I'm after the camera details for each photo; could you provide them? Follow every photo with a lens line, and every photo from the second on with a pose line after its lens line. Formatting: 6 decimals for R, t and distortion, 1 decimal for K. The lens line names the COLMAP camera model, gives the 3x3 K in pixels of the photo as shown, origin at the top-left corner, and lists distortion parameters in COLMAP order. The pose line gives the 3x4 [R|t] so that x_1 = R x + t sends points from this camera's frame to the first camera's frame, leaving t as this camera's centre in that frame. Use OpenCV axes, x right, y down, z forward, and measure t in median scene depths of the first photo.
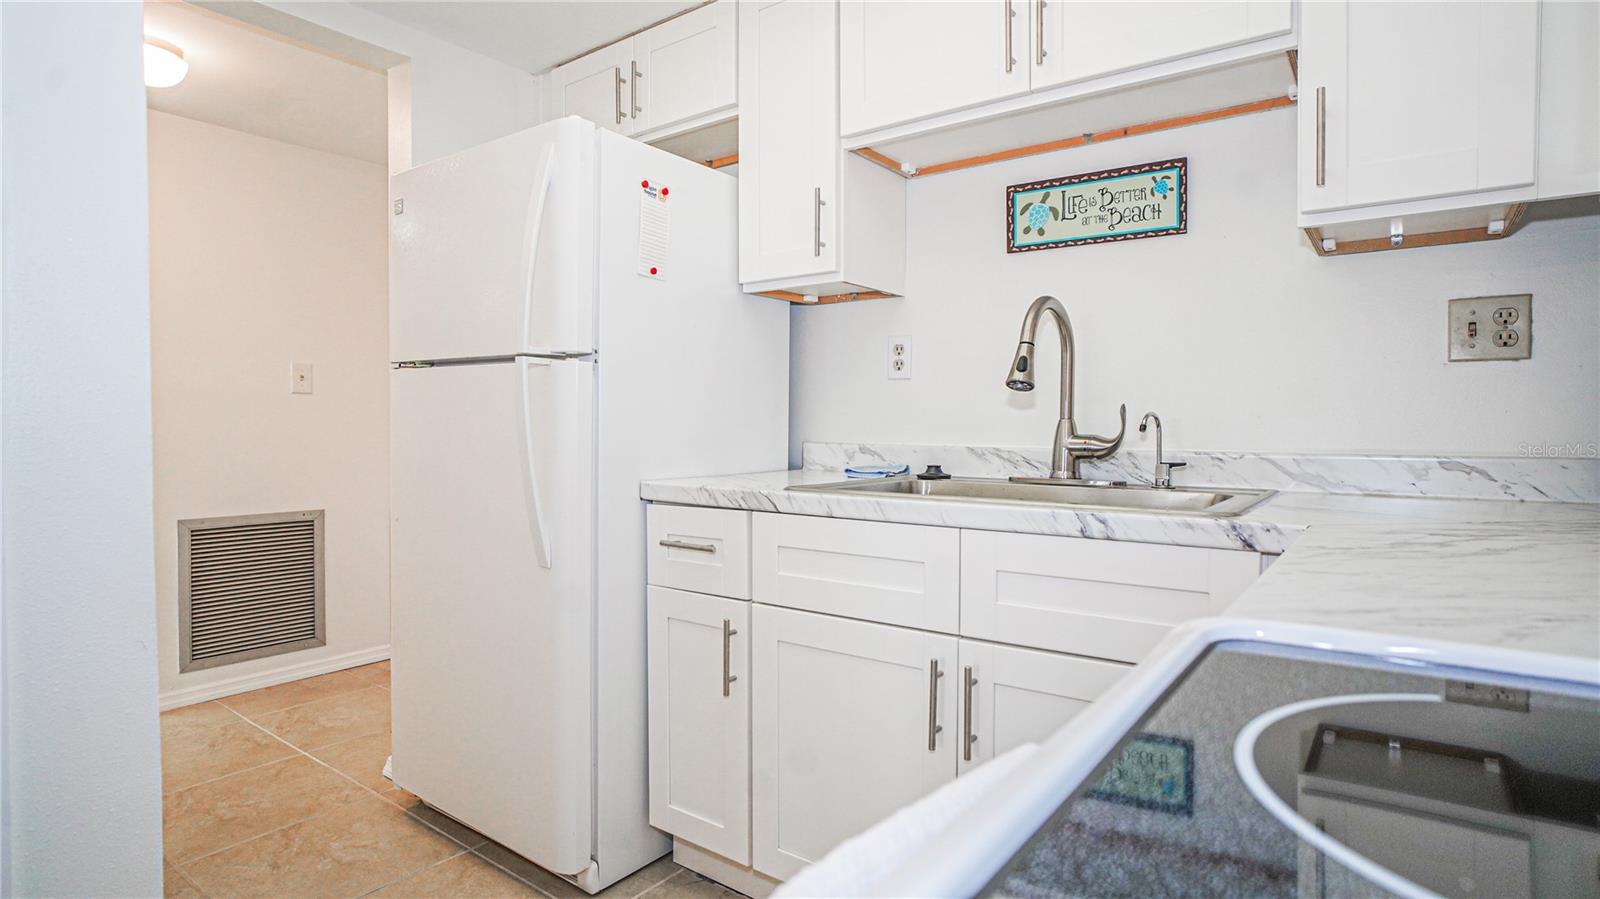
lens RADIAL K [[829.1, 0, 800.0], [0, 829.1, 449.5], [0, 0, 1]] dist [-0.058913, 0.034567]
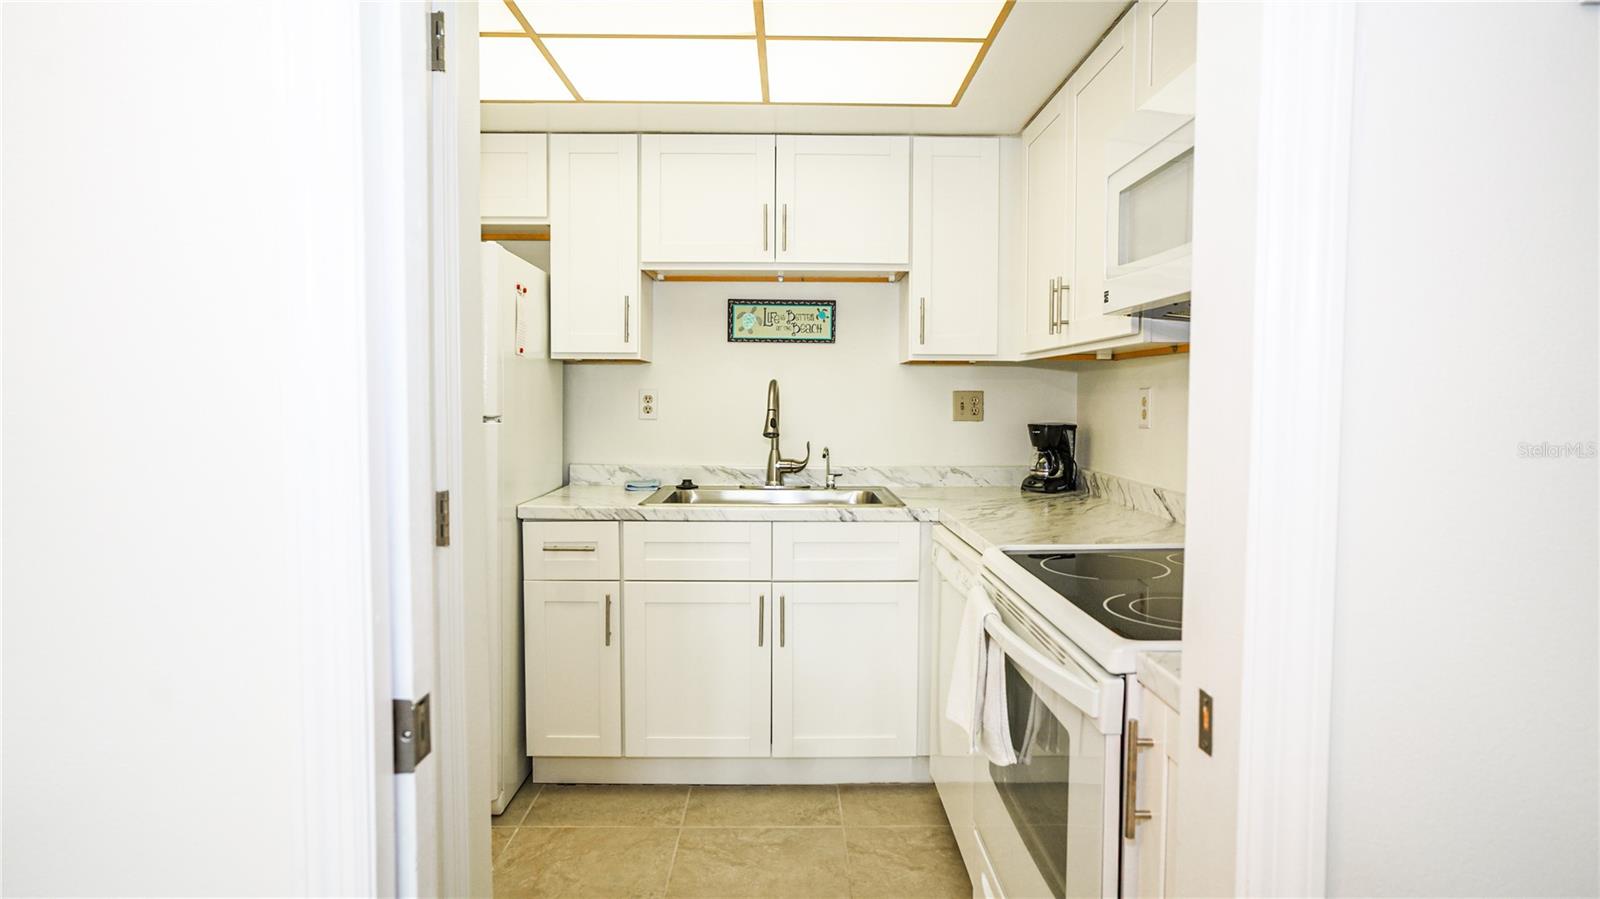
lens RADIAL K [[852.8, 0, 793.7], [0, 852.8, 430.7], [0, 0, 1]] dist [-0.061175, 0.036152]
pose [[0.793138, -0.022964, 0.608609, -0.693608], [0.015294, 0.999725, 0.017791, -0.104943], [-0.608850, -0.004803, 0.793271, -0.391027]]
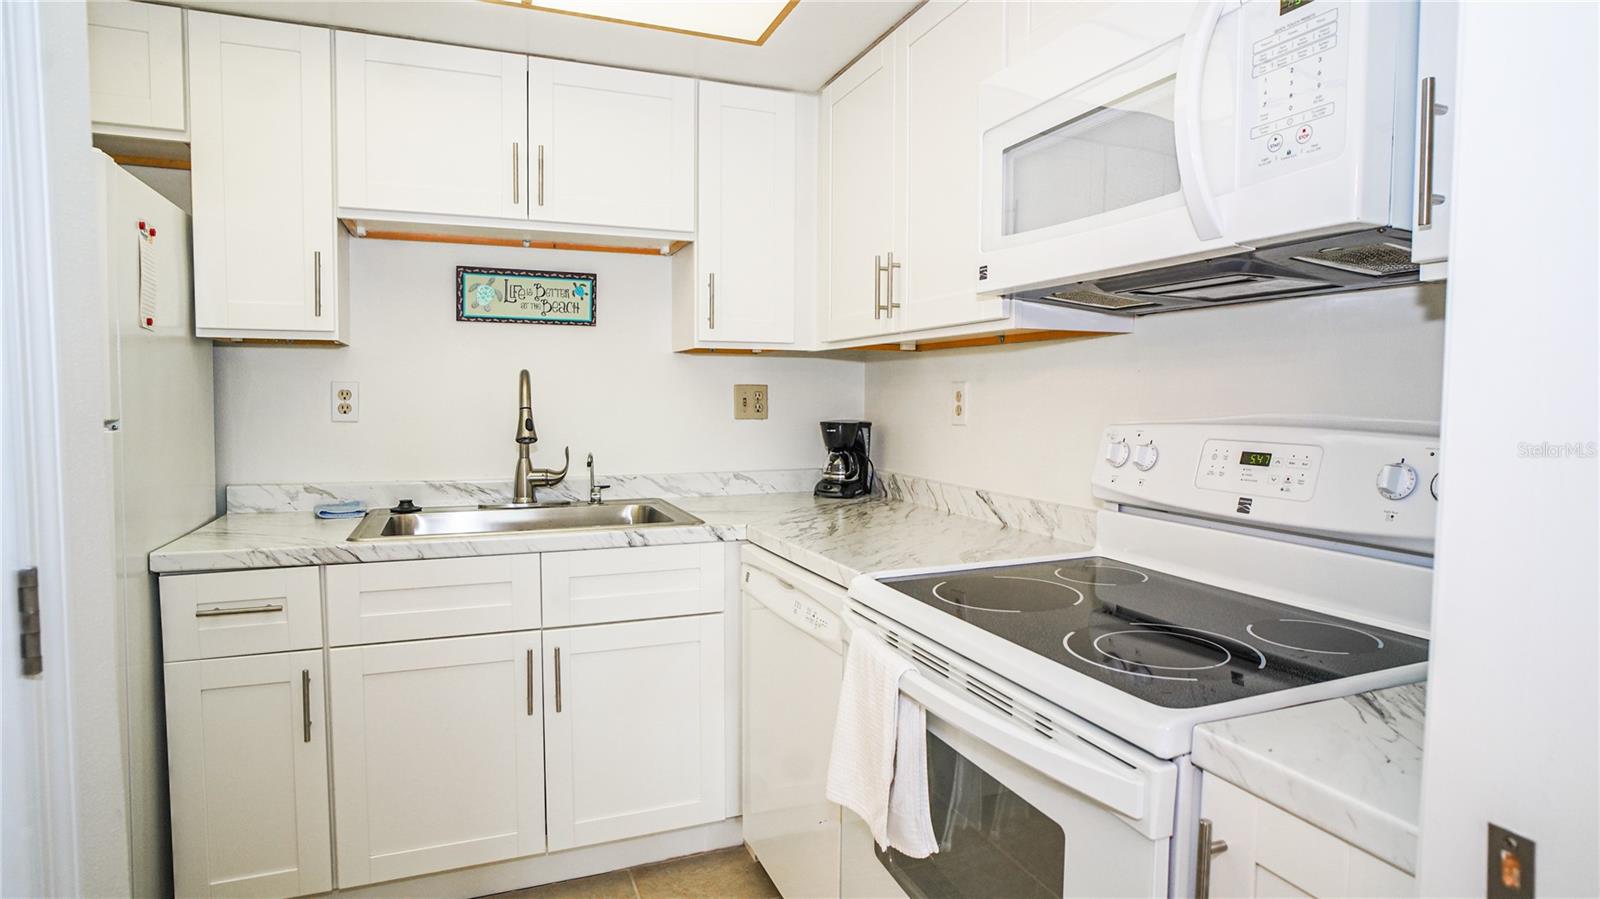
lens RADIAL K [[865.8, 0, 811.7], [0, 865.8, 443.0], [0, 0, 1]] dist [-0.063229, 0.033947]
pose [[0.509941, -0.047868, 0.858877, -0.627351], [0.021492, 0.998848, 0.042909, -0.110018], [-0.859941, -0.003422, 0.510382, -0.105915]]
